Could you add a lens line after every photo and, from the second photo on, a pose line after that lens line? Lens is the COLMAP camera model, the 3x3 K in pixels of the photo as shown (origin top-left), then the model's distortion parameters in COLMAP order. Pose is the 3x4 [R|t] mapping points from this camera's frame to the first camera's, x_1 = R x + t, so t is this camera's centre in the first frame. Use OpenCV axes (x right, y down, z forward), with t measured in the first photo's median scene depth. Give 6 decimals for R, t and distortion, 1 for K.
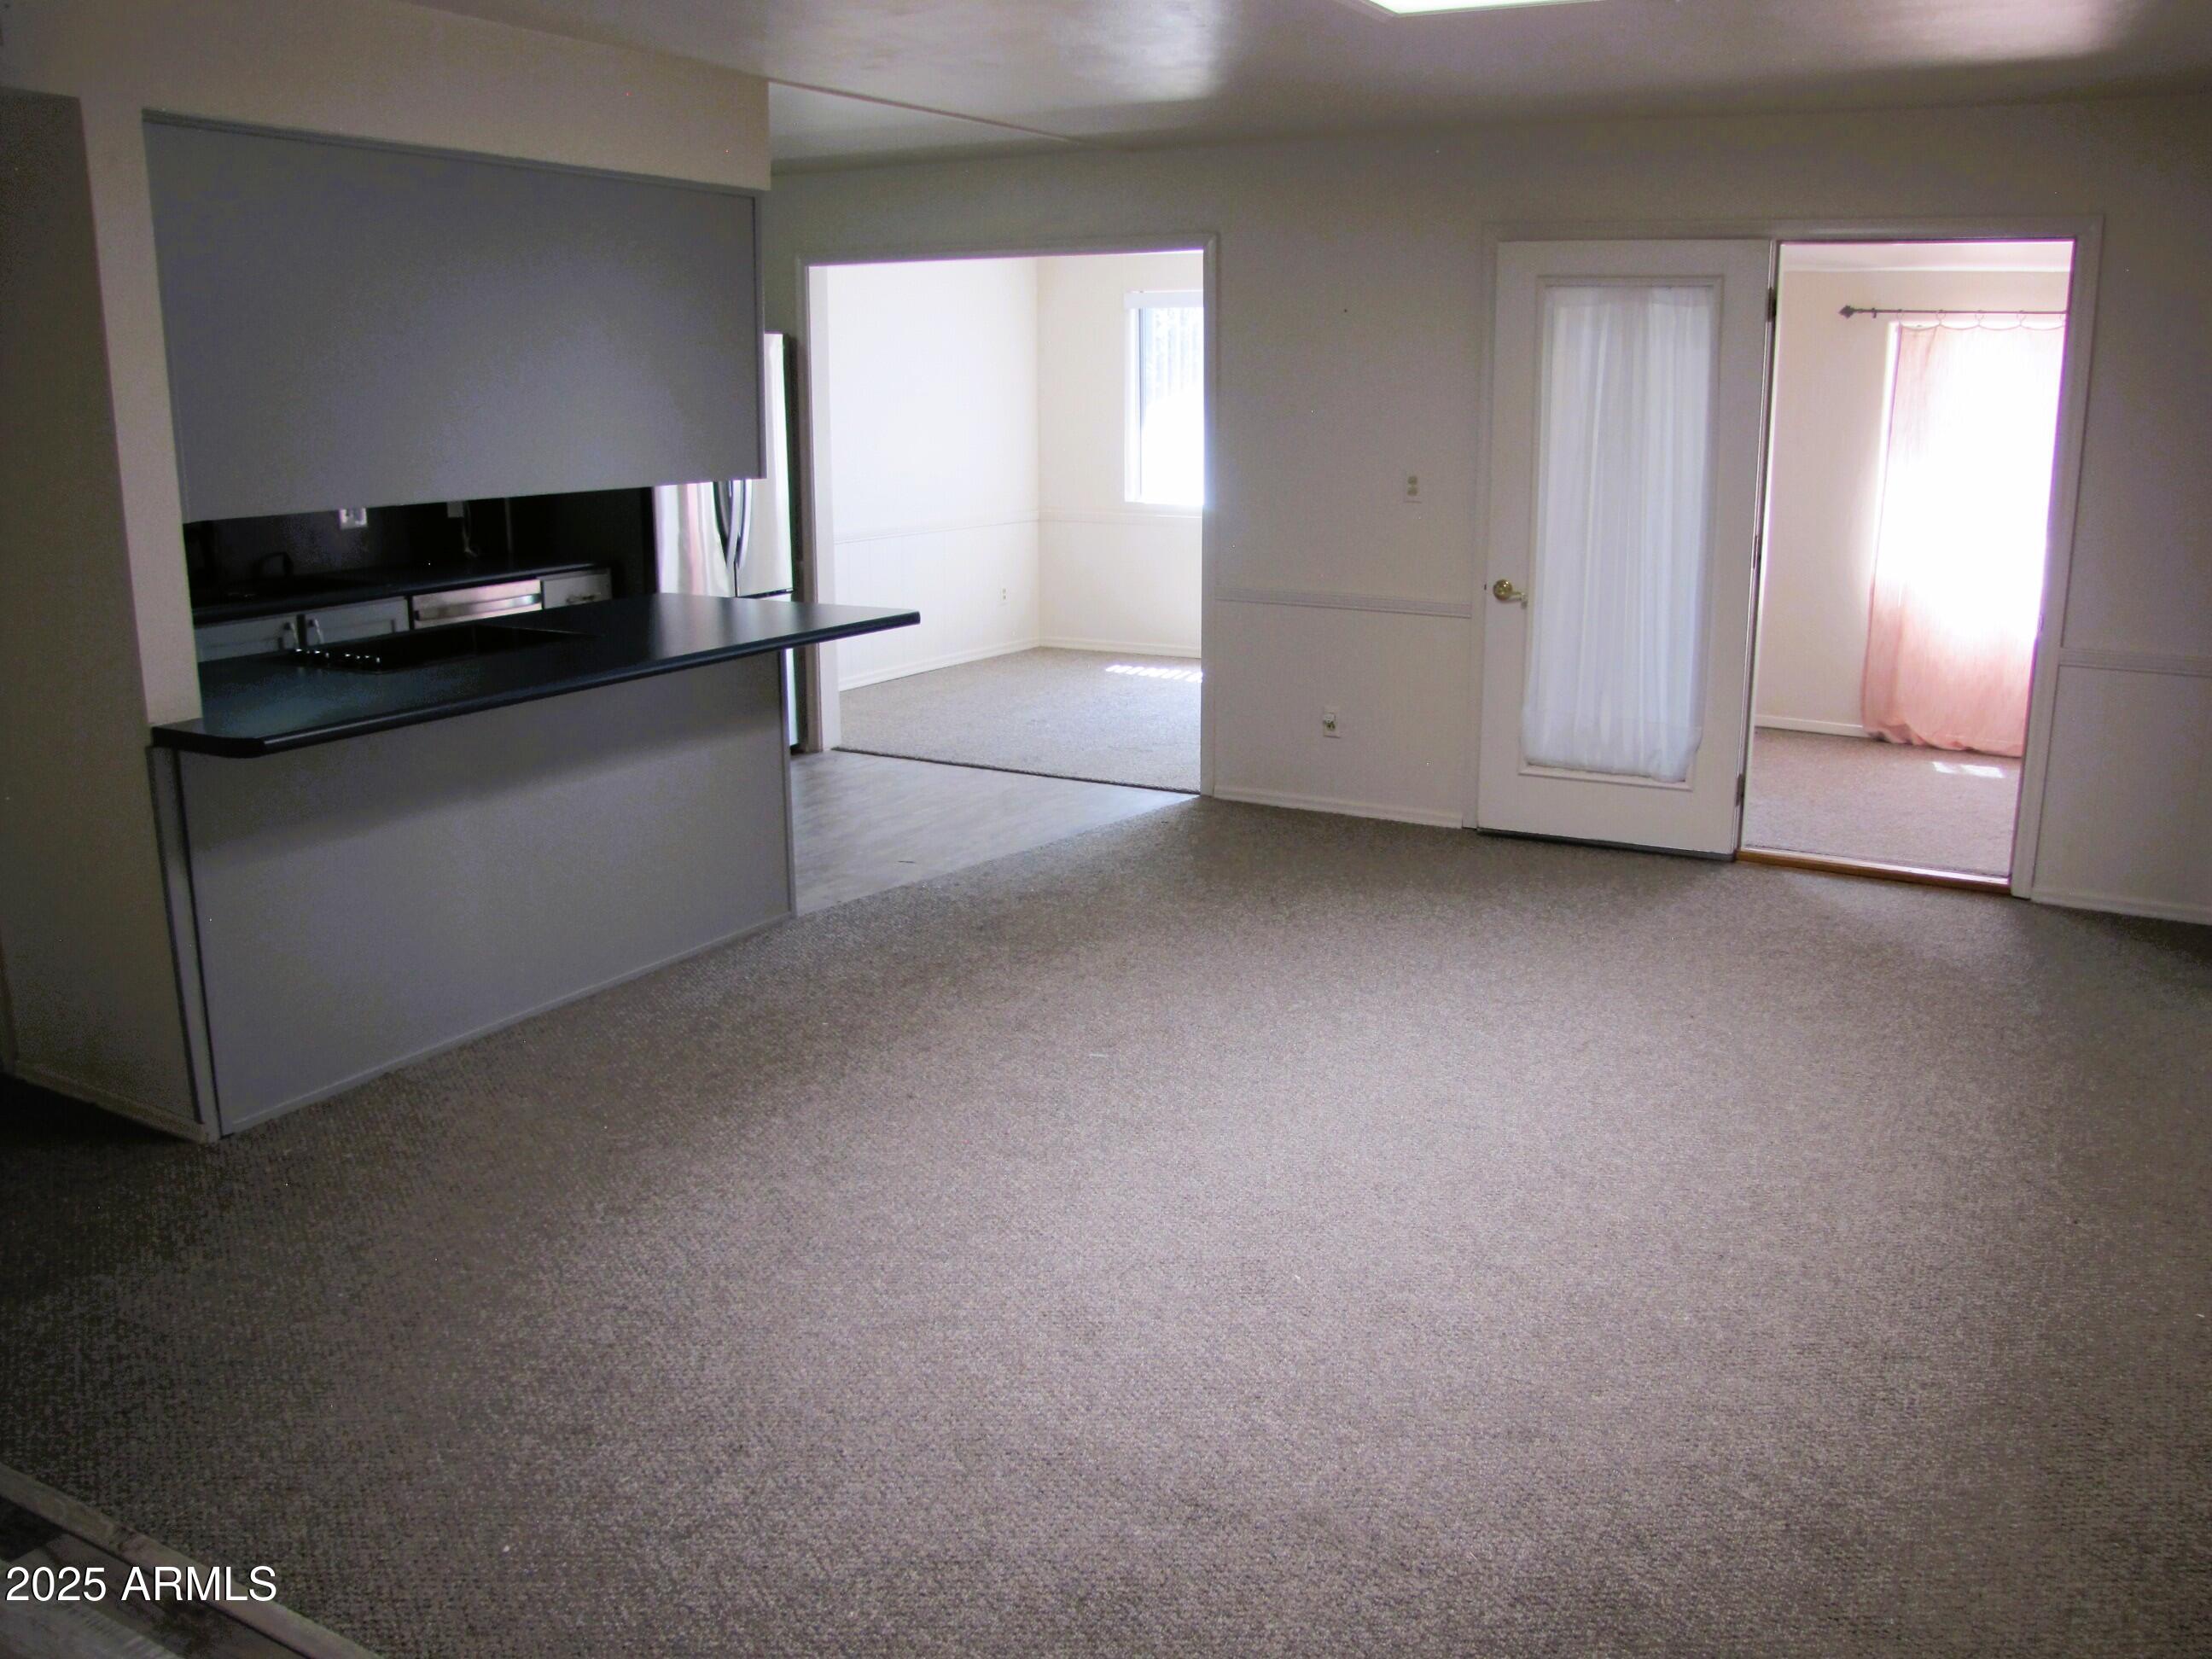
lens RADIAL K [[1868.2, 0, 1105.9], [0, 1868.2, 840.0], [0, 0, 1]] dist [-0.166046, 0.118719]
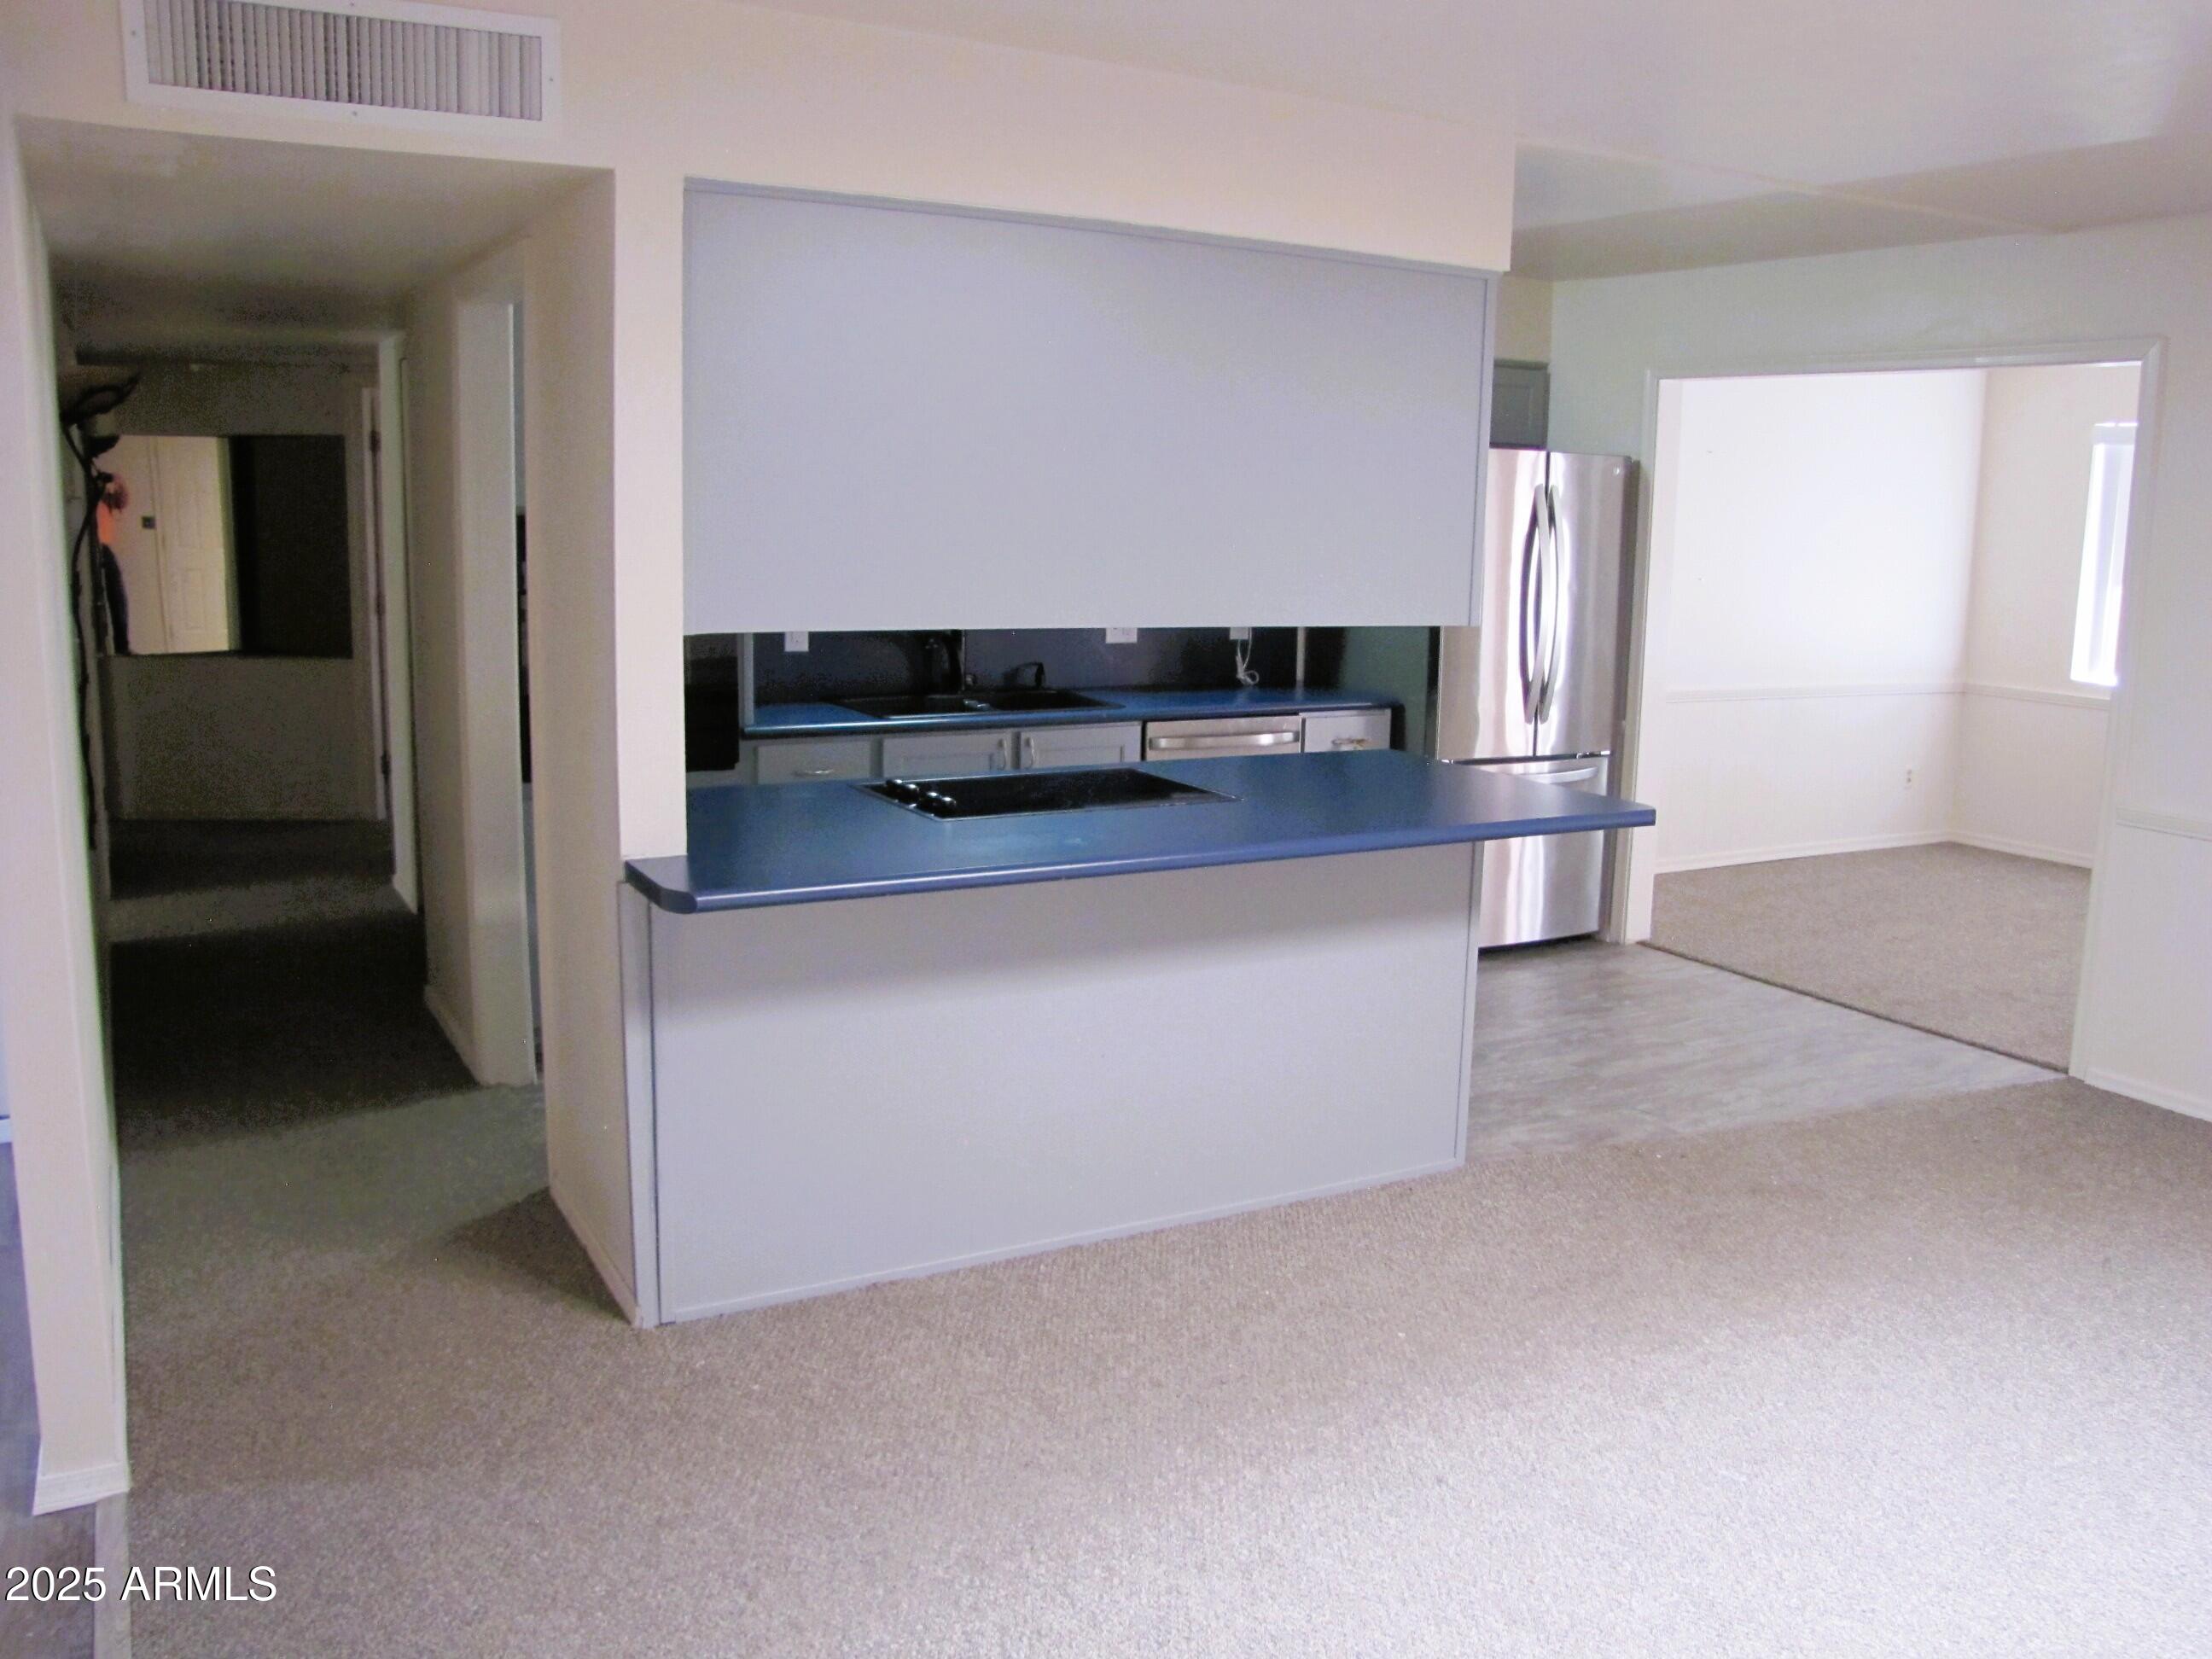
lens RADIAL K [[1868.2, 0, 1097.3], [0, 1868.2, 824.1], [0, 0, 1]] dist [-0.166046, 0.118719]
pose [[0.860235, 0.108221, -0.498281, 0.086241], [-0.145028, 0.988786, -0.035623, -0.057725], [0.488838, 0.102909, 0.866283, 0.224425]]
